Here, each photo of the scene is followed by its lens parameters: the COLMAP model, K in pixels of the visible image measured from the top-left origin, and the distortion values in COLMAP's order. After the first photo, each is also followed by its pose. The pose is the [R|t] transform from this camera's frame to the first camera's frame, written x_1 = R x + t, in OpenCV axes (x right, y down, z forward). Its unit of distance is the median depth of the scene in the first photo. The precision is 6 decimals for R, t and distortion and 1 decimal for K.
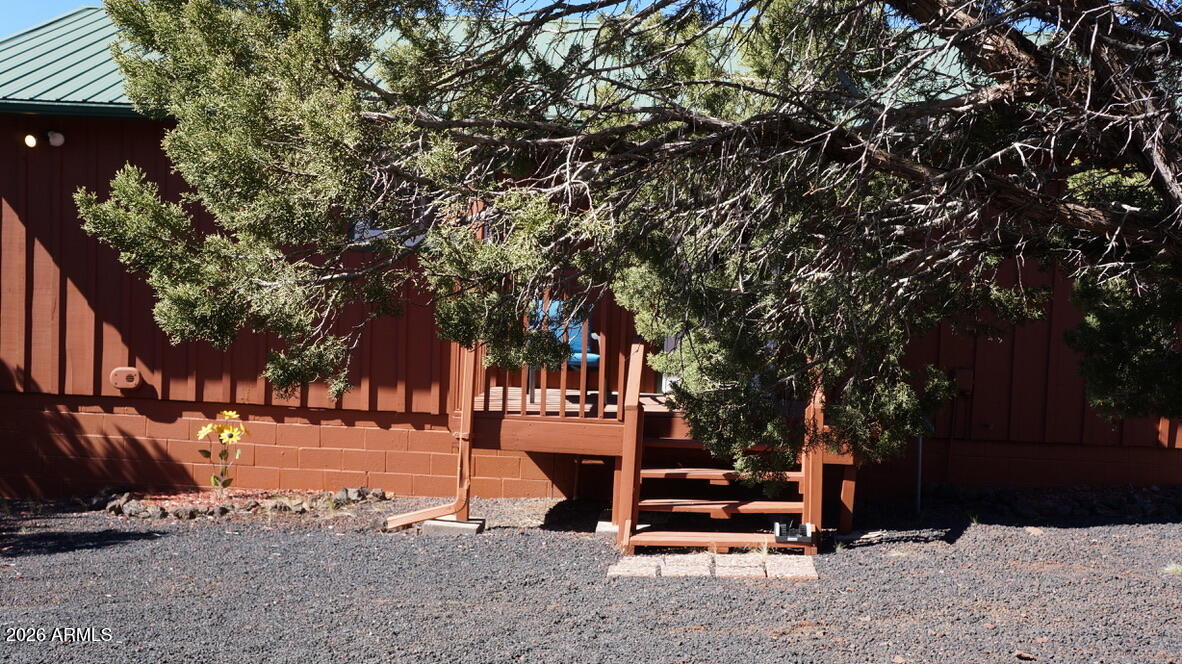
lens RADIAL K [[1192.3, 0, 588.8], [0, 1192.3, 331.7], [0, 0, 1]] dist [0.033641, 0.000000]
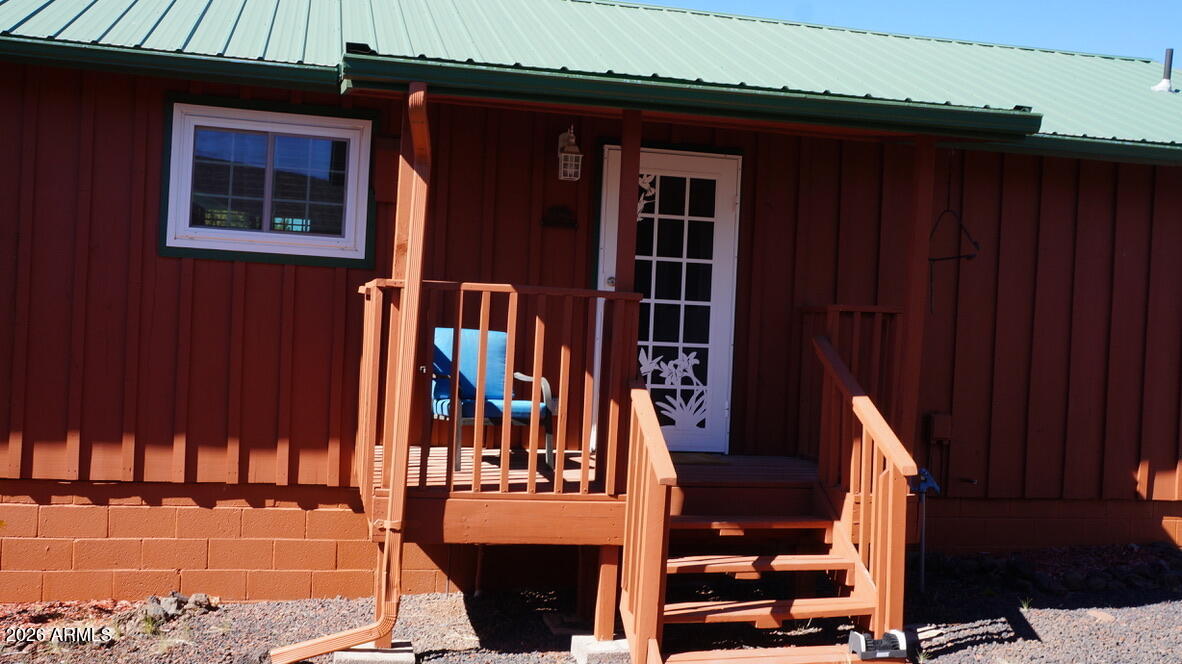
lens RADIAL K [[1192.3, 0, 593.6], [0, 1192.3, 332.3], [0, 0, 1]] dist [0.033641, 0.000000]
pose [[0.955905, 0.006993, 0.293592, -0.181532], [-0.000040, 0.999720, -0.023683, -0.006919], [-0.293675, 0.022627, 0.955637, 0.280935]]
